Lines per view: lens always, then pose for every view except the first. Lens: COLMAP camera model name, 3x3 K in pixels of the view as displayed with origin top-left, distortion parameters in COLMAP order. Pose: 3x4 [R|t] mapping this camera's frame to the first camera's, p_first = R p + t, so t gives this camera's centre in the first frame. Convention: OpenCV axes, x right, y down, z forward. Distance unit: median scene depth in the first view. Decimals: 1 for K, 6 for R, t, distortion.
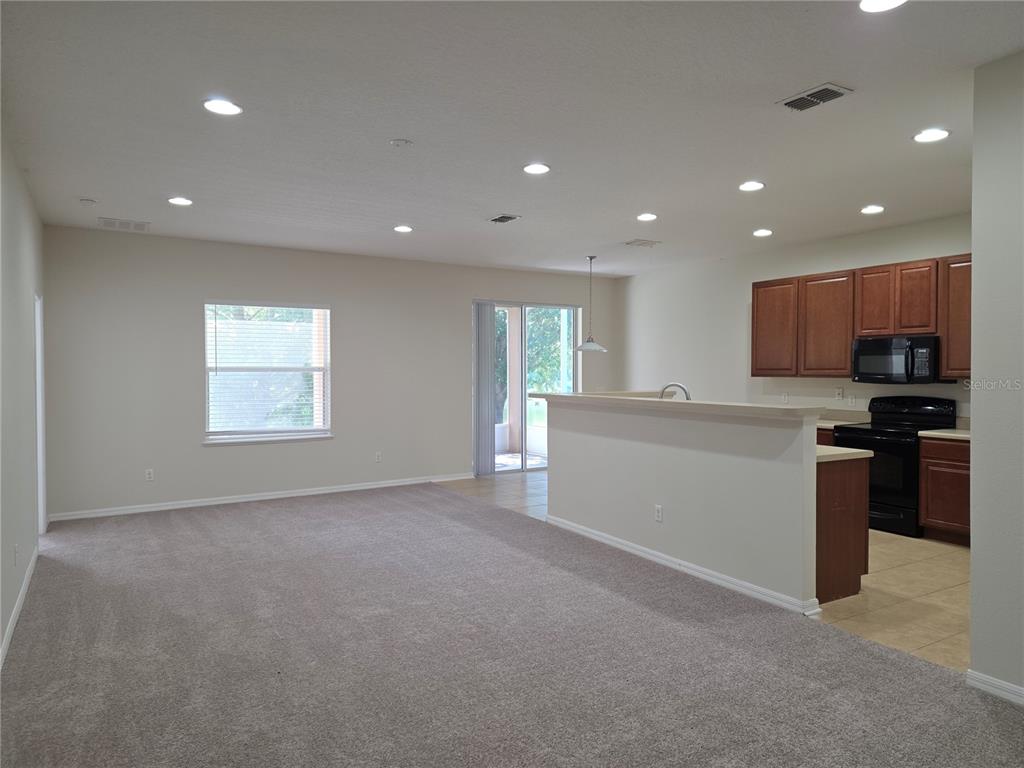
lens RADIAL K [[662.5, 0, 491.9], [0, 662.5, 371.6], [0, 0, 1]] dist [0.022280, 0.000868]
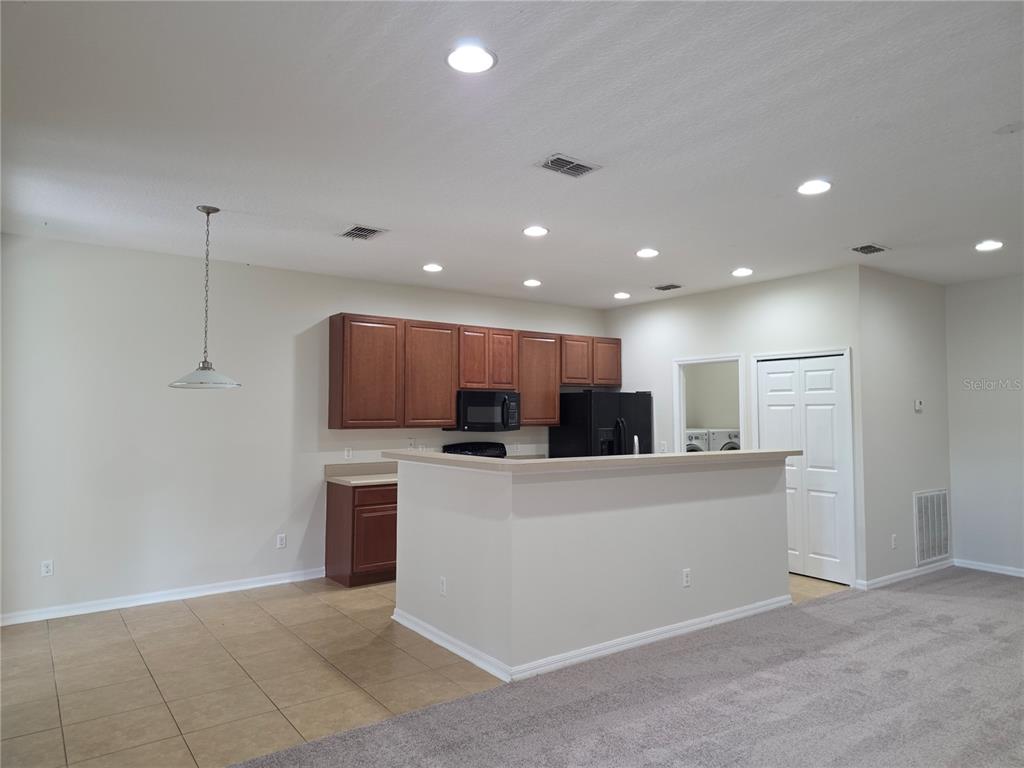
lens RADIAL K [[668.8, 0, 519.2], [0, 668.8, 381.8], [0, 0, 1]] dist [0.096862, -0.091454]
pose [[-0.100291, 0.046565, 0.993868, -0.571292], [0.000975, 0.998908, -0.046703, -0.014182], [-0.994958, -0.003714, -0.100227, 1.116207]]
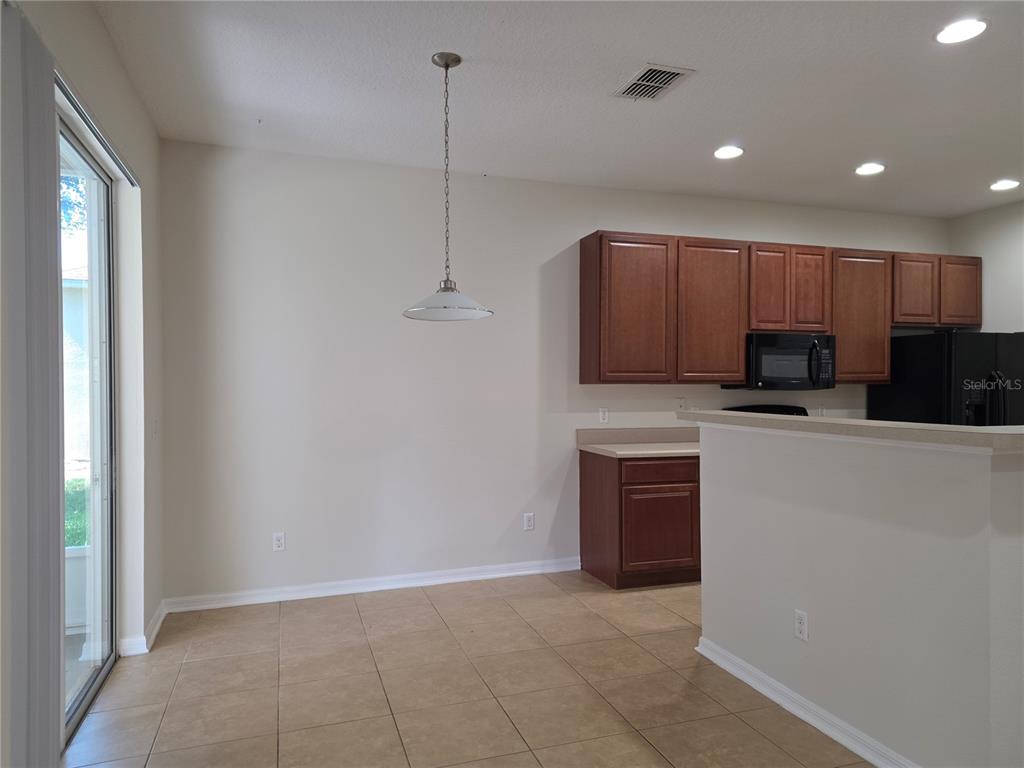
lens RADIAL K [[668.8, 0, 519.2], [0, 668.8, 381.8], [0, 0, 1]] dist [0.096862, -0.091454]
pose [[0.189296, 0.000858, 0.981920, -0.301617], [0.002335, 0.999996, -0.001324, 0.009394], [-0.981917, 0.002544, 0.189293, 1.229834]]
